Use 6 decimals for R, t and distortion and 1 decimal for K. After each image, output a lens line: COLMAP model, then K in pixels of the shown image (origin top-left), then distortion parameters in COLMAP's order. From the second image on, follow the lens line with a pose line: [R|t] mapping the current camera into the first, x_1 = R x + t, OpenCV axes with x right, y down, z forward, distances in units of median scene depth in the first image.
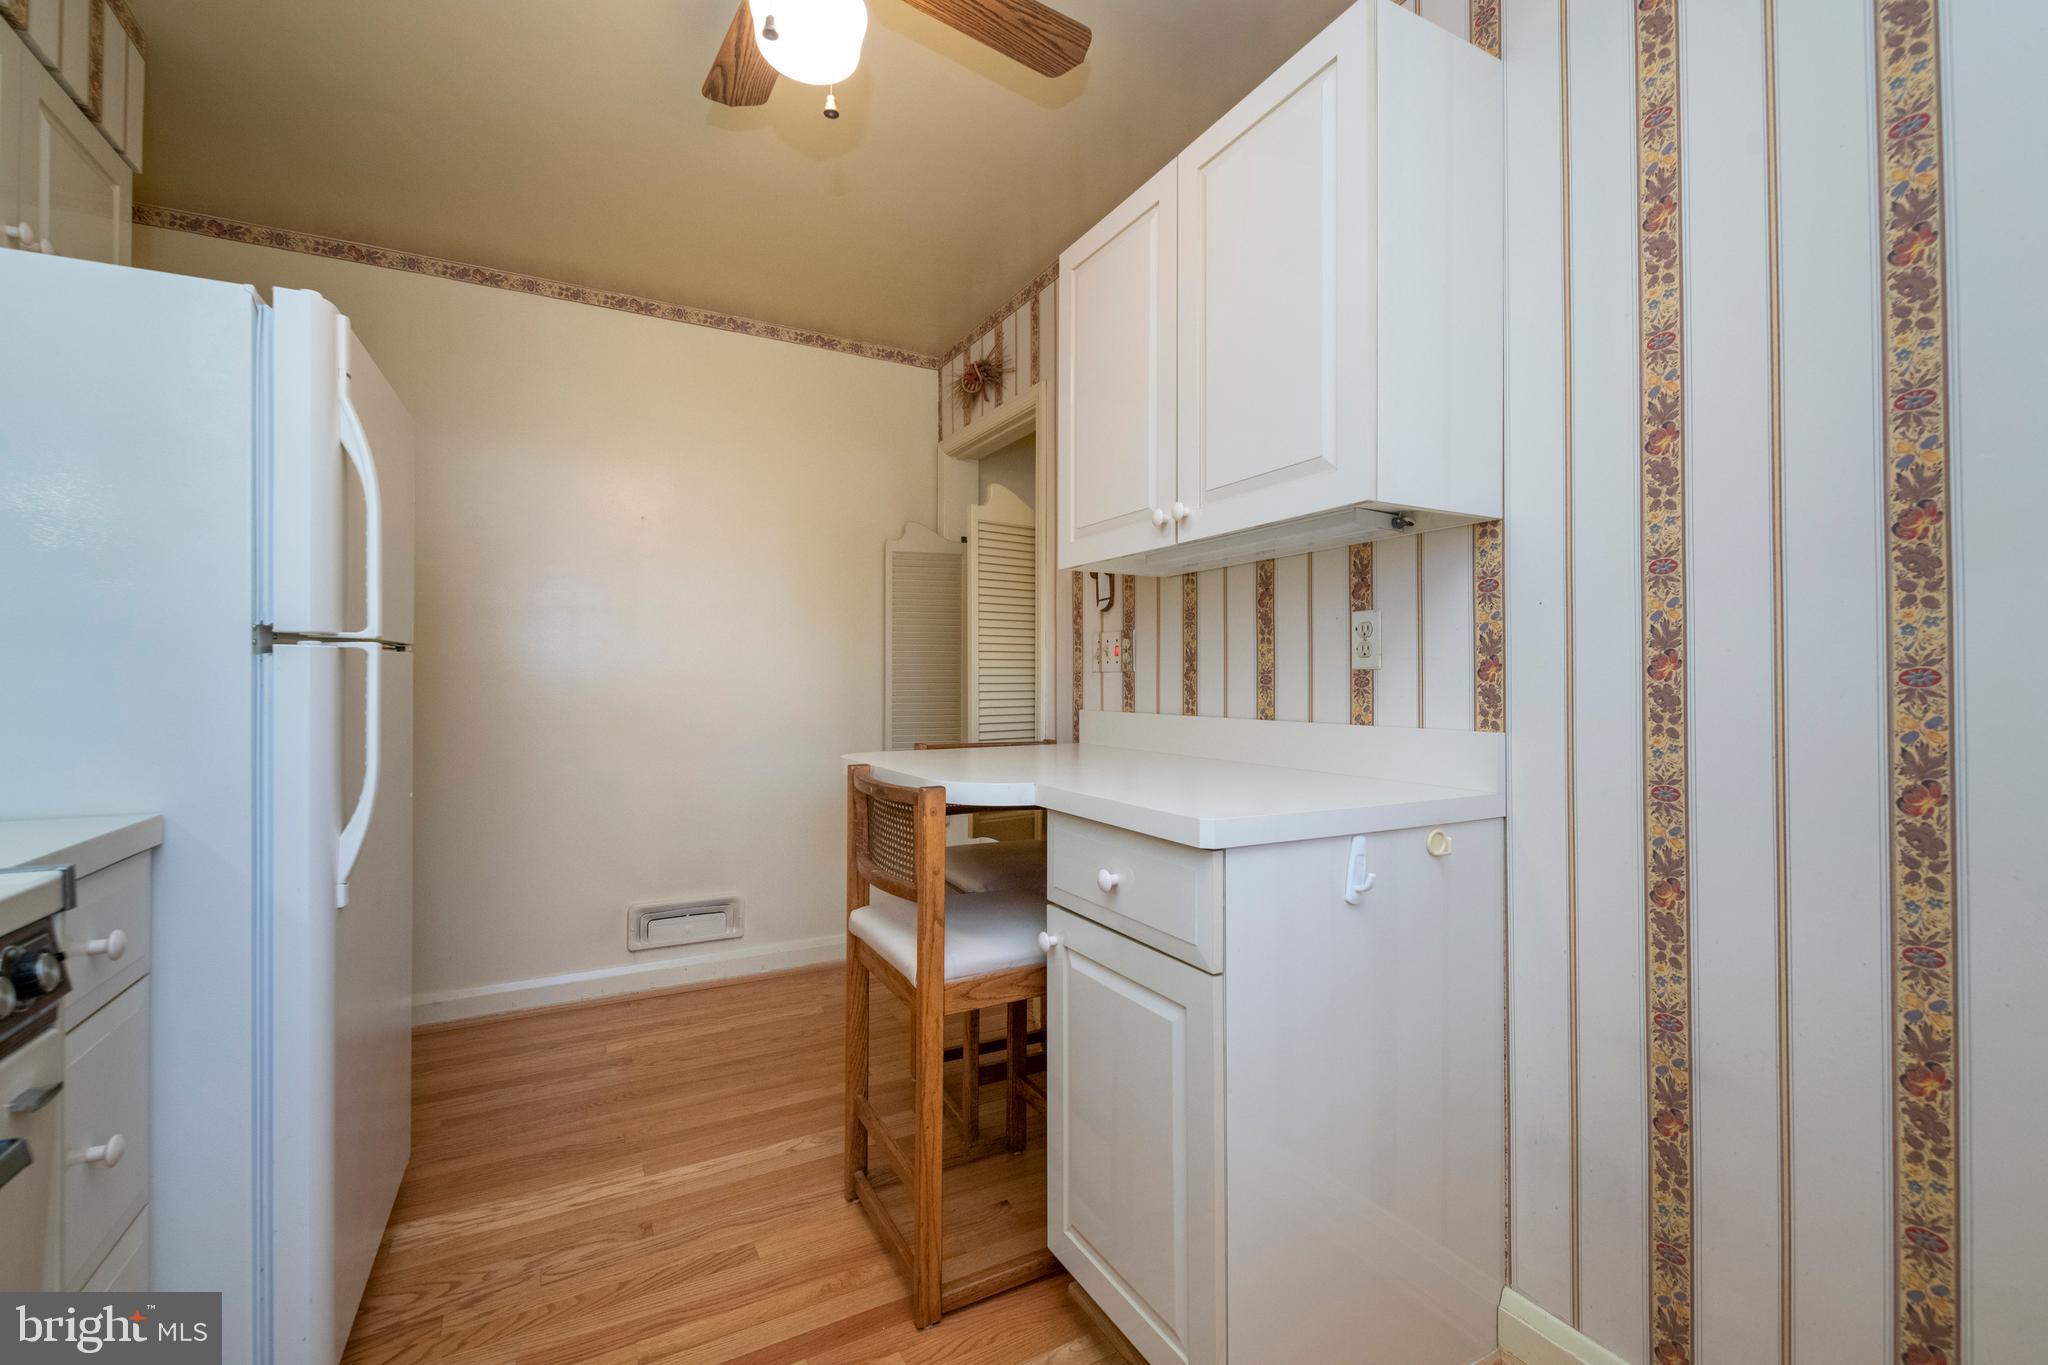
lens RADIAL K [[872.0, 0, 1024.9], [0, 872.0, 679.0], [0, 0, 1]] dist [0.008745, -0.004386]
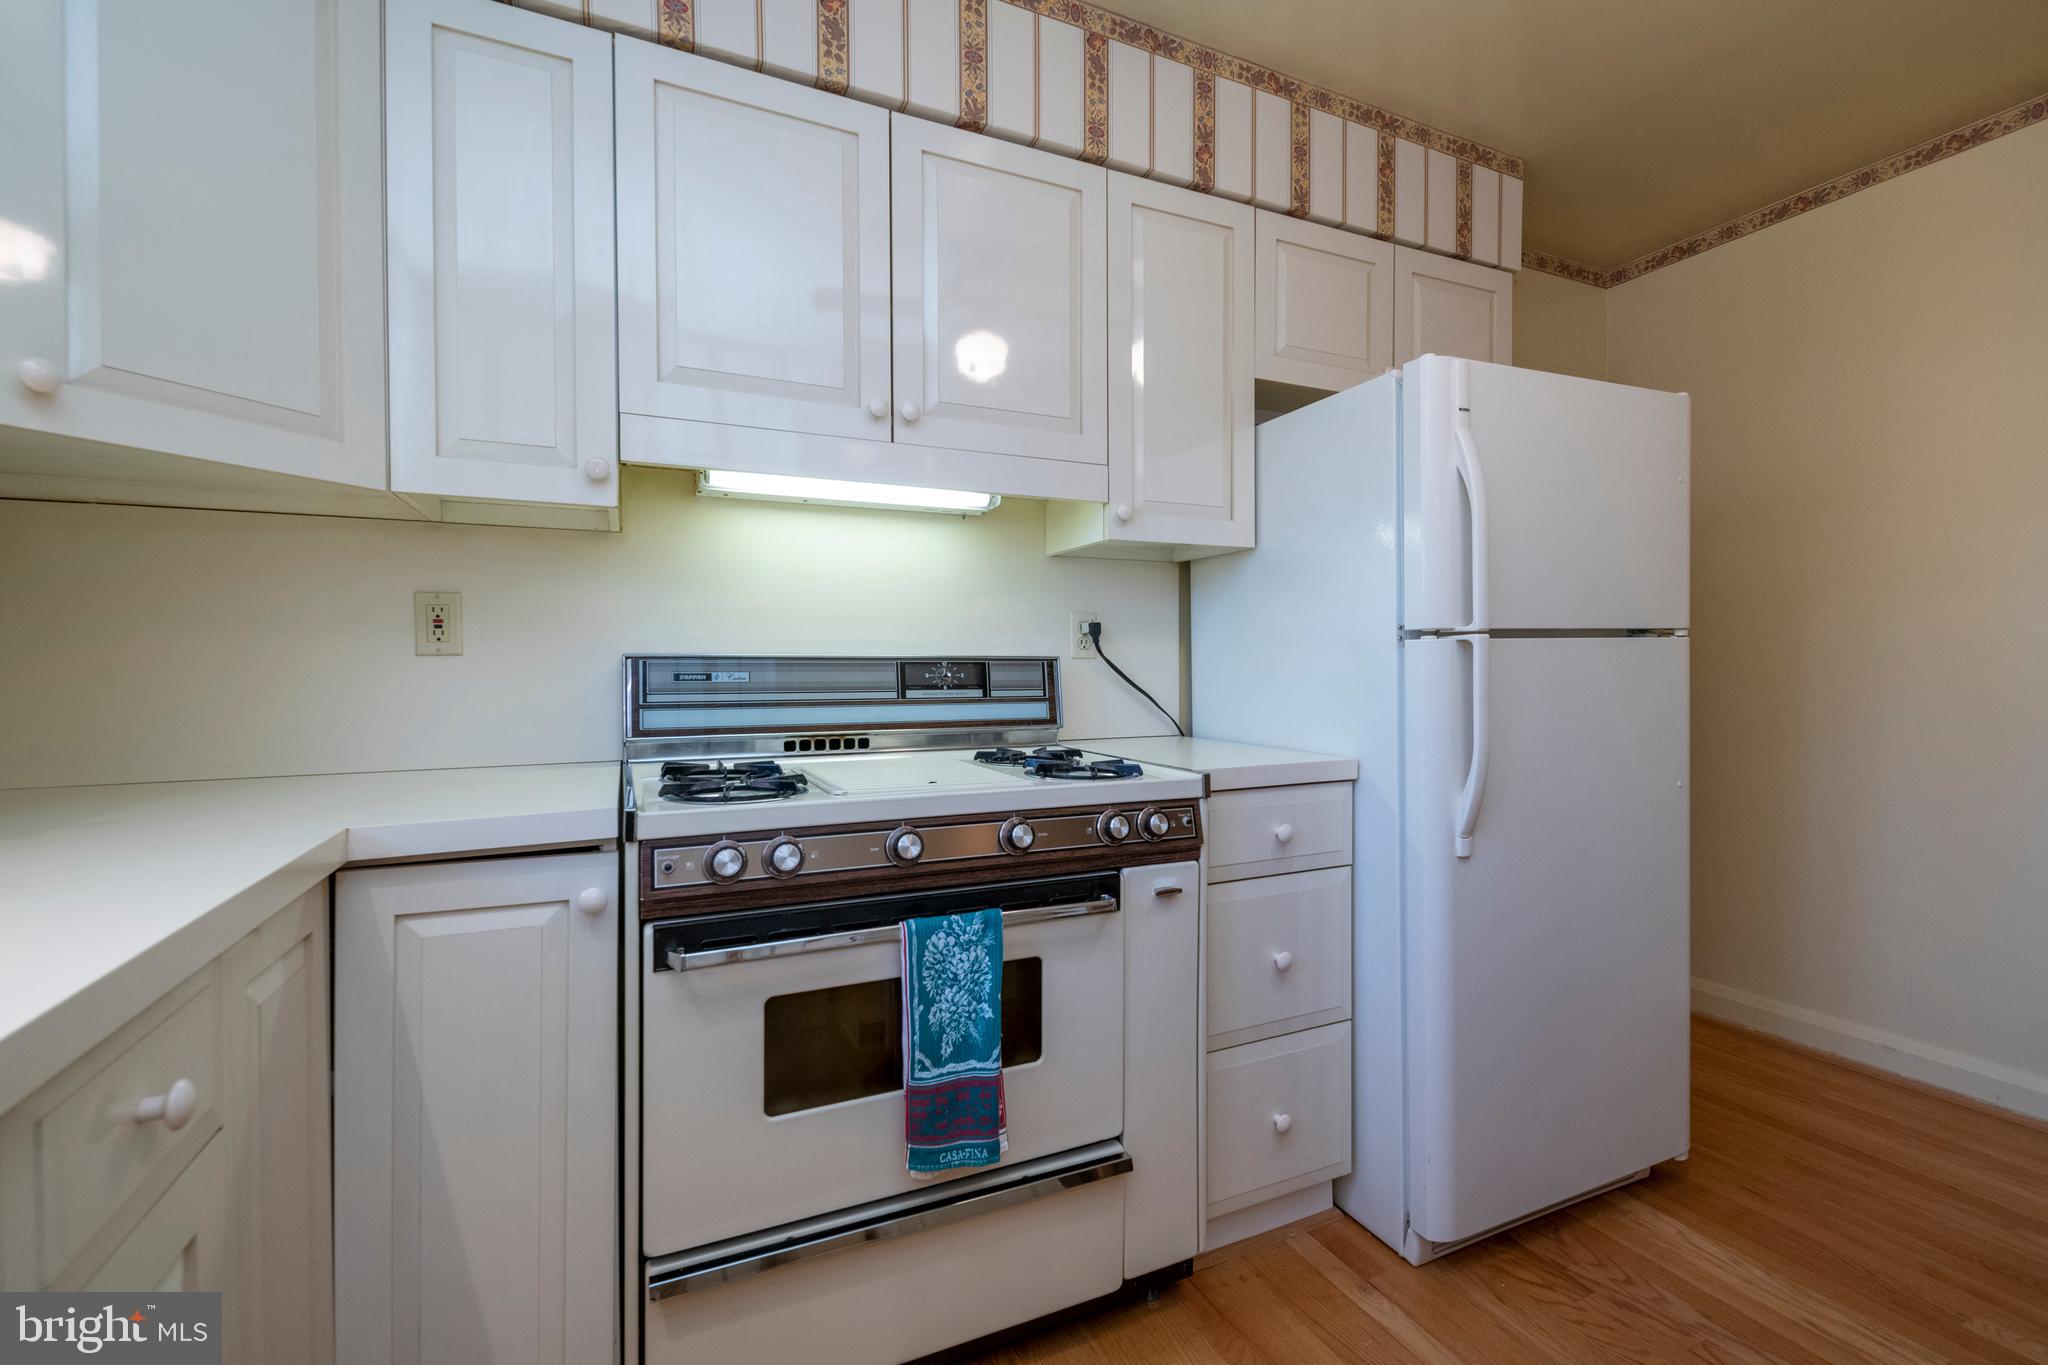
lens RADIAL K [[872.0, 0, 1022.5], [0, 872.0, 668.4], [0, 0, 1]] dist [0.008745, -0.004386]
pose [[-0.042112, 0.010213, -0.999061, 0.374479], [0.003186, 0.999944, 0.010088, -0.008457], [0.999108, -0.002758, -0.042143, 0.386706]]
